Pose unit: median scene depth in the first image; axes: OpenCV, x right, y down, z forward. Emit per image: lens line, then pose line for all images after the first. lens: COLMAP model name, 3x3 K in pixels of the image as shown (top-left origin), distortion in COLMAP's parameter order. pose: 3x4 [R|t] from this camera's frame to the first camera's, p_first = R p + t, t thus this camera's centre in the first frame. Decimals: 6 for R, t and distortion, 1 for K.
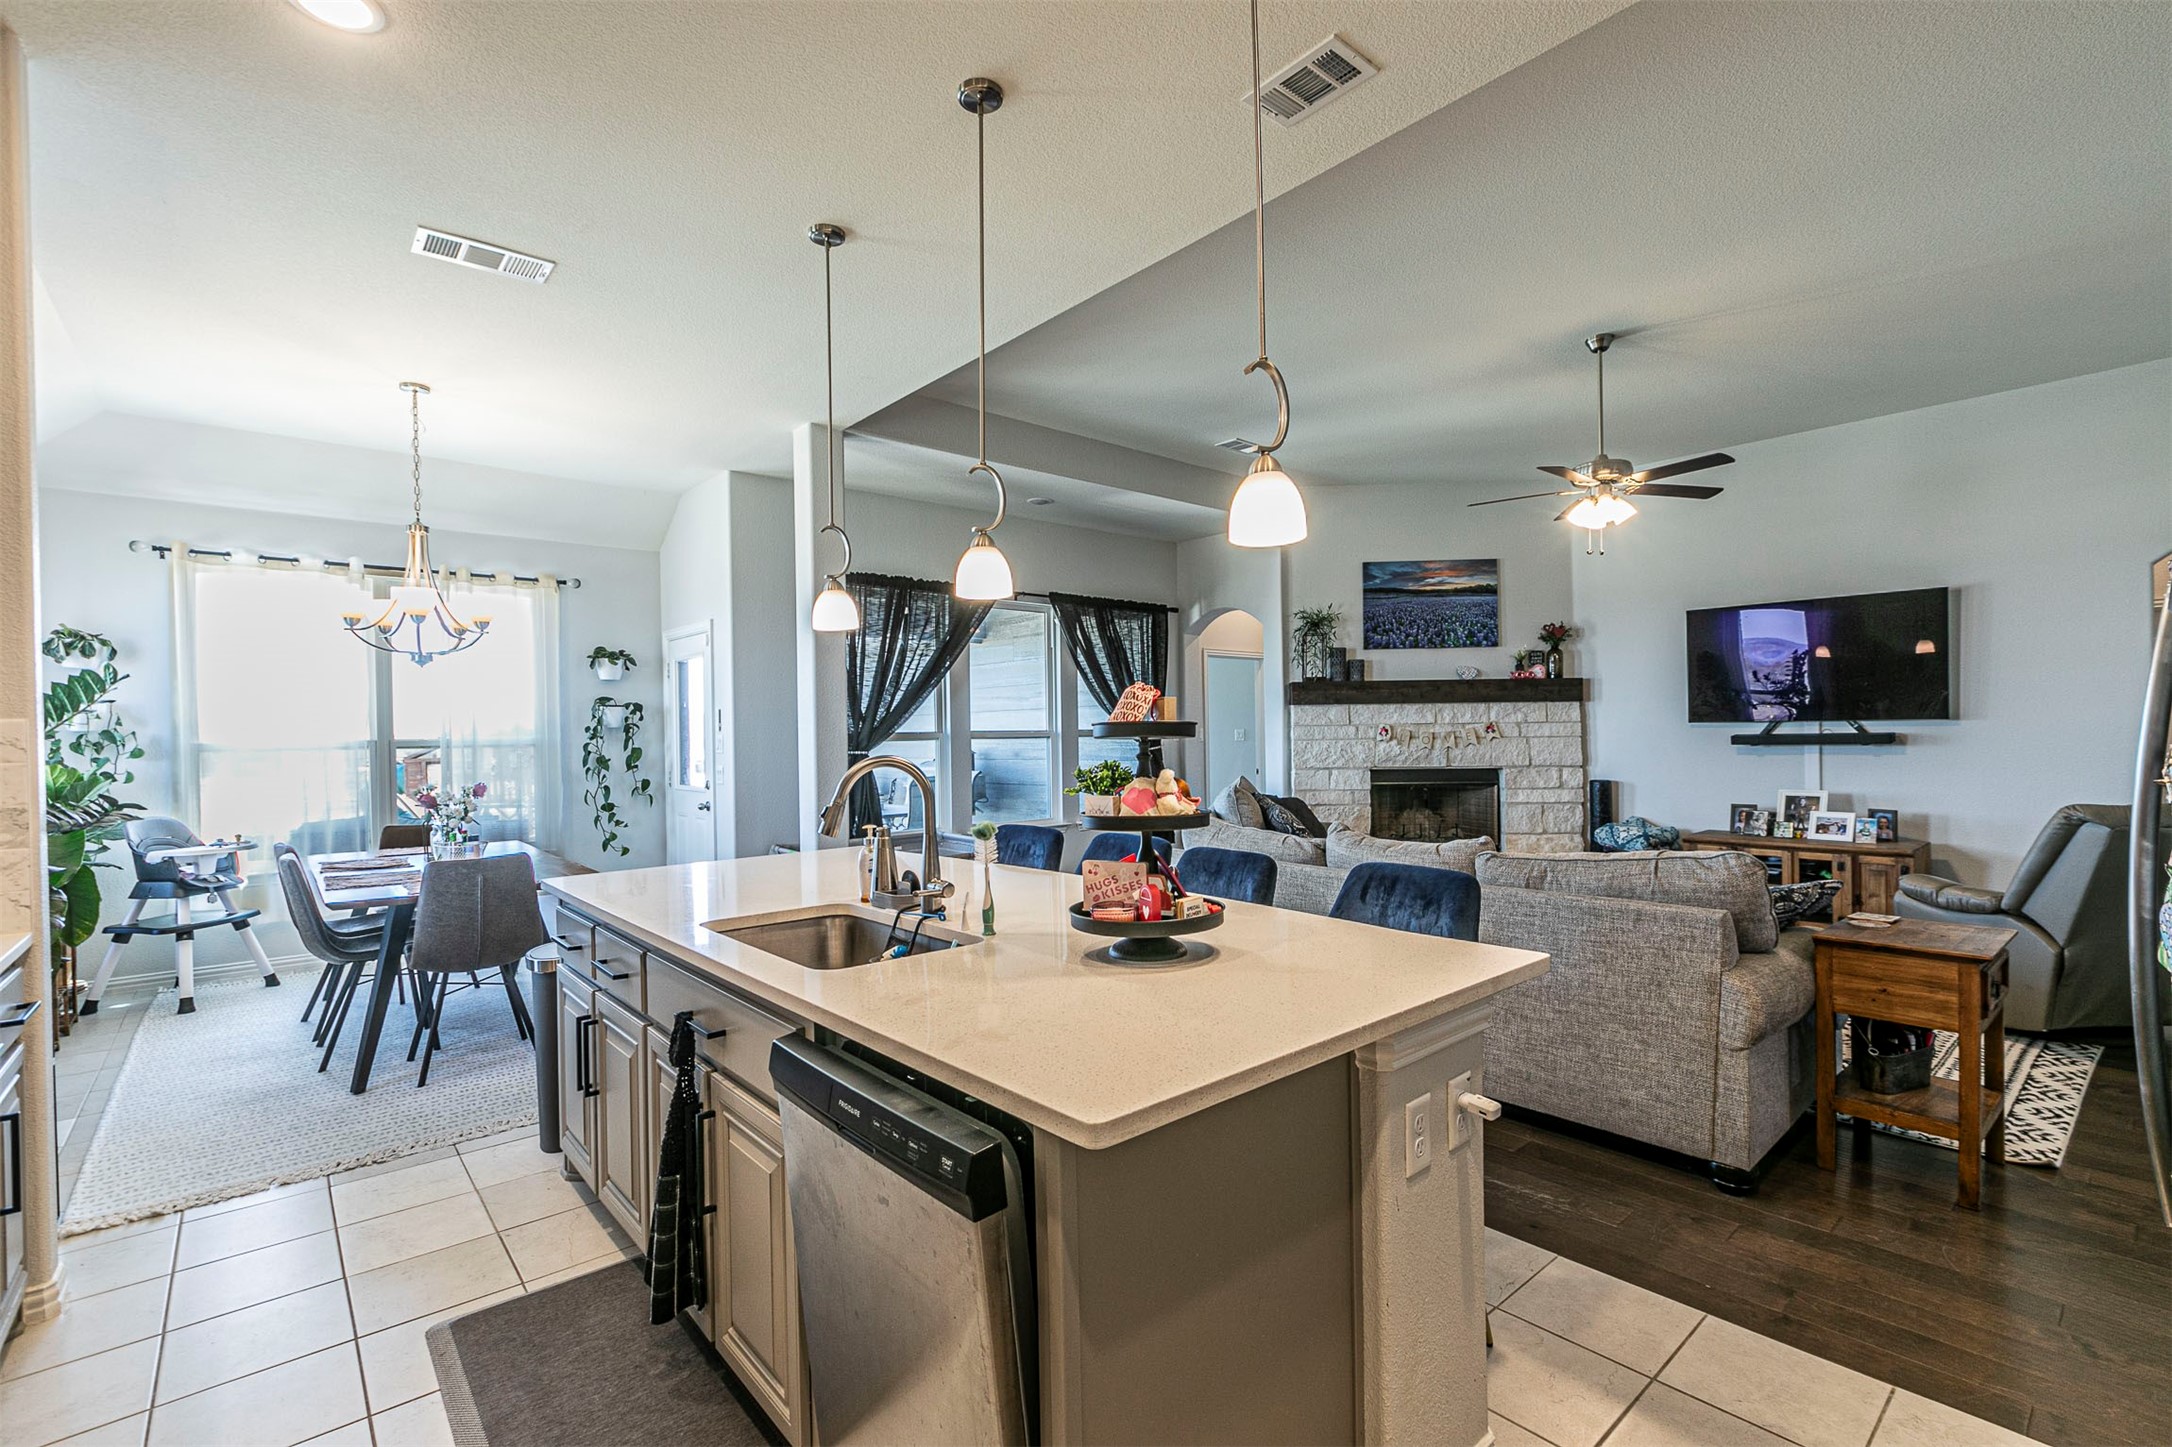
lens RADIAL K [[987.4, 0, 1114.4], [0, 987.4, 741.9], [0, 0, 1]] dist [0.003578, 0.000113]
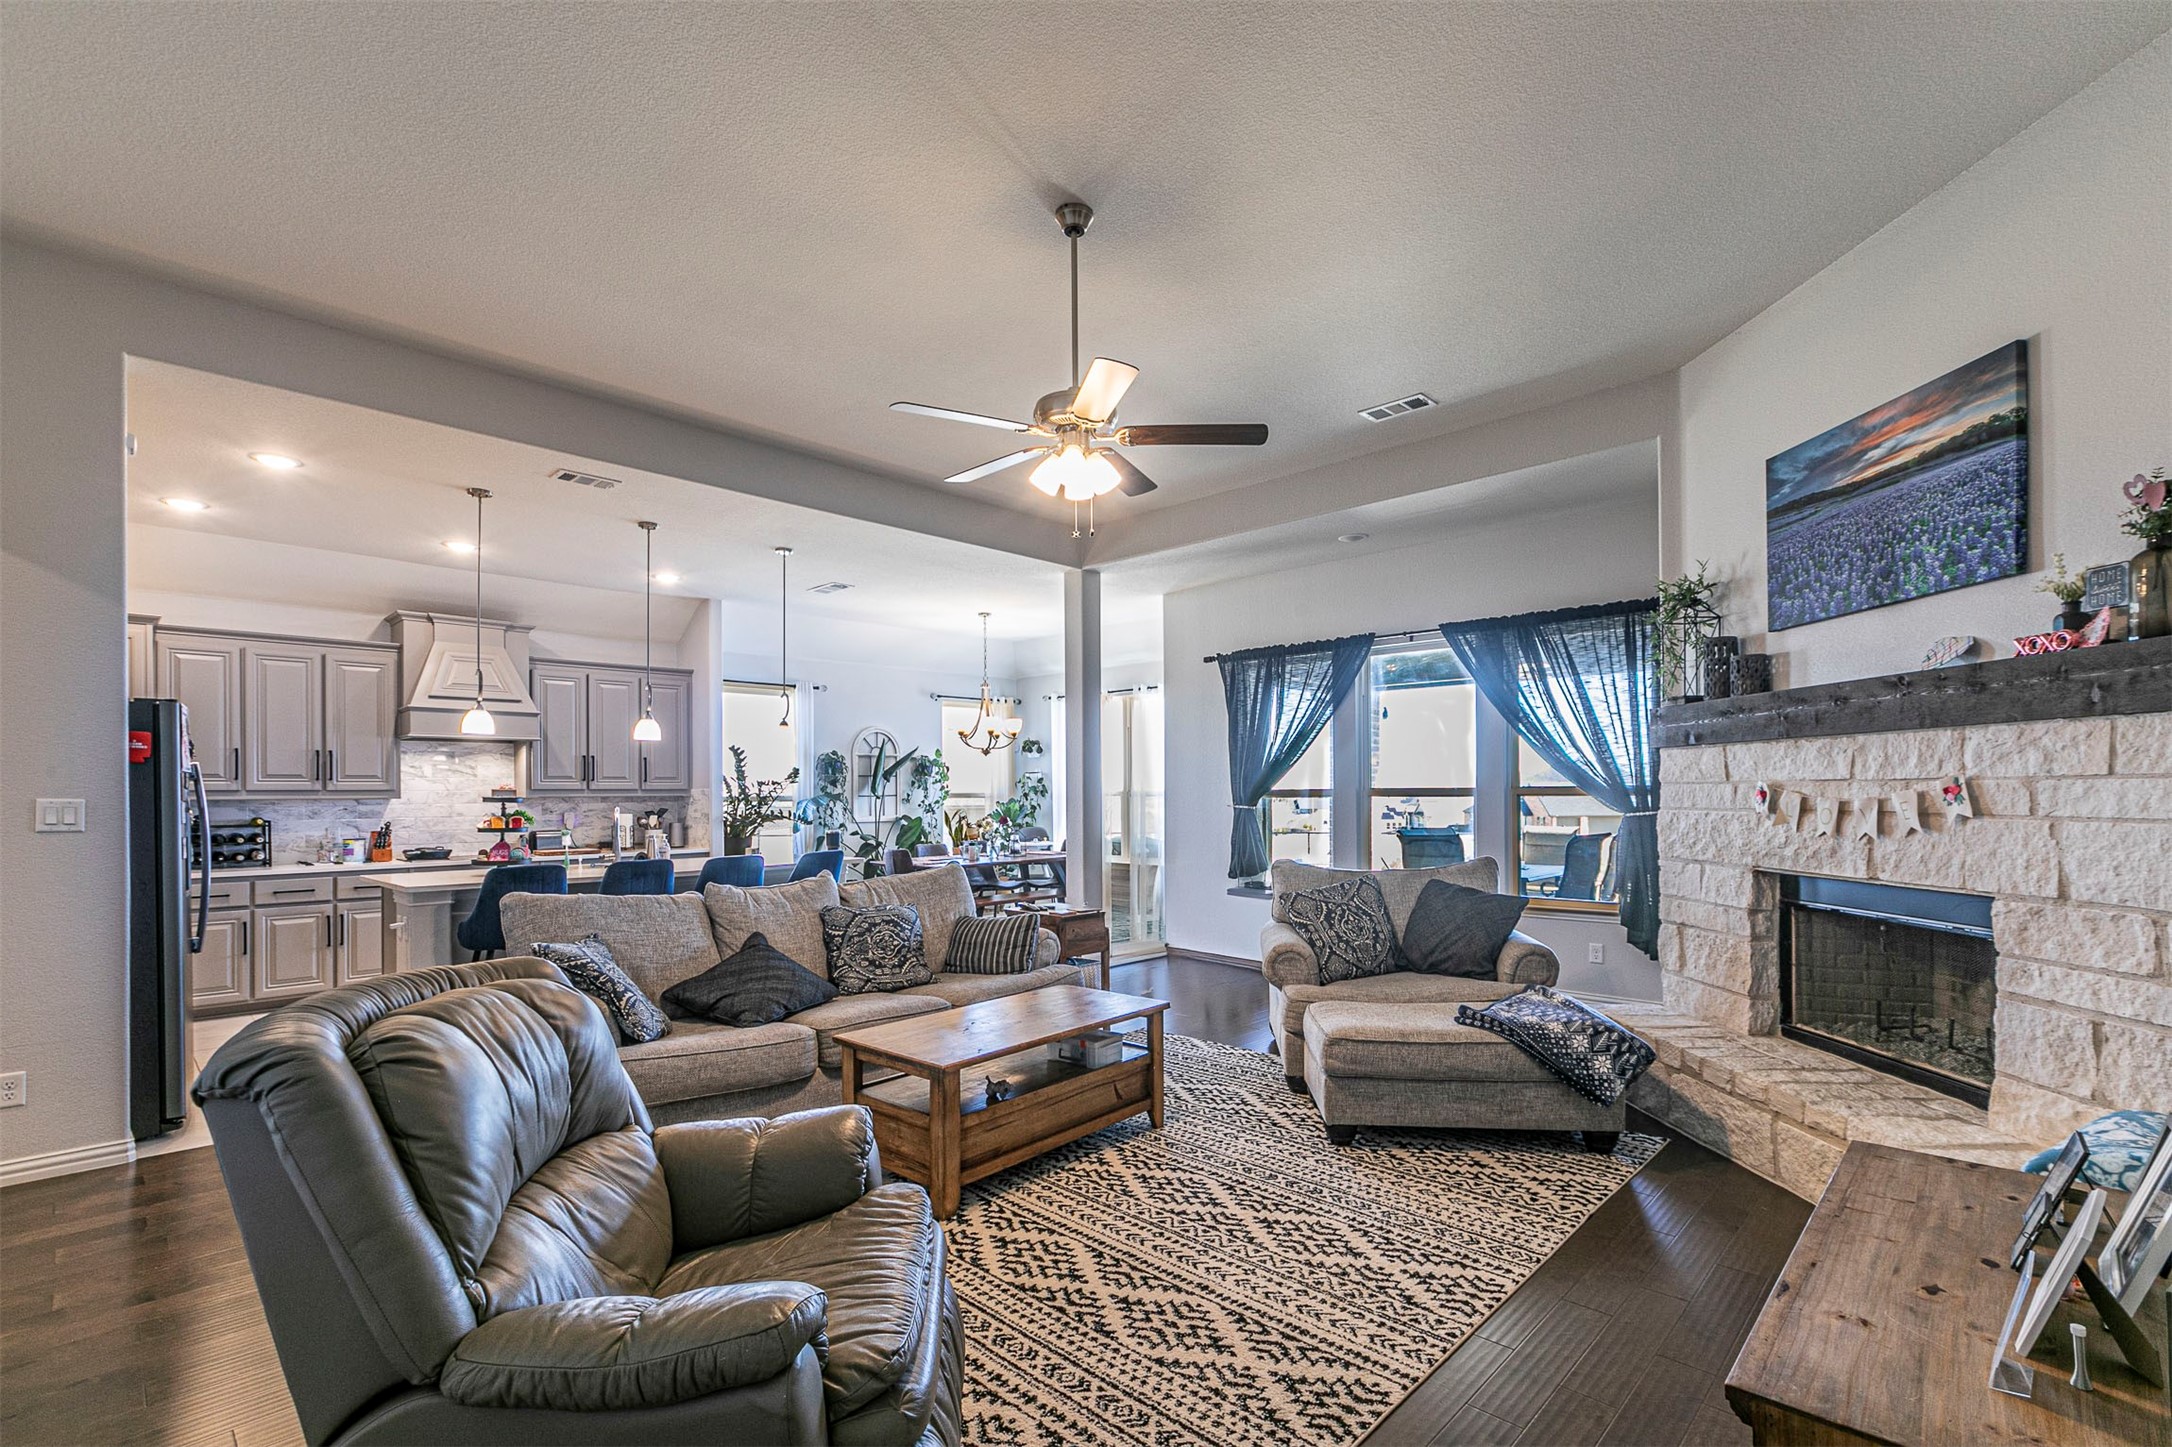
lens RADIAL K [[976.8, 0, 1075.4], [0, 976.8, 797.0], [0, 0, 1]] dist [0.002448, 0.000214]
pose [[0.066393, 0.017494, -0.997640, 0.737715], [-0.002594, 0.999846, 0.017360, -0.017502], [0.997790, 0.001435, 0.066428, 0.620579]]
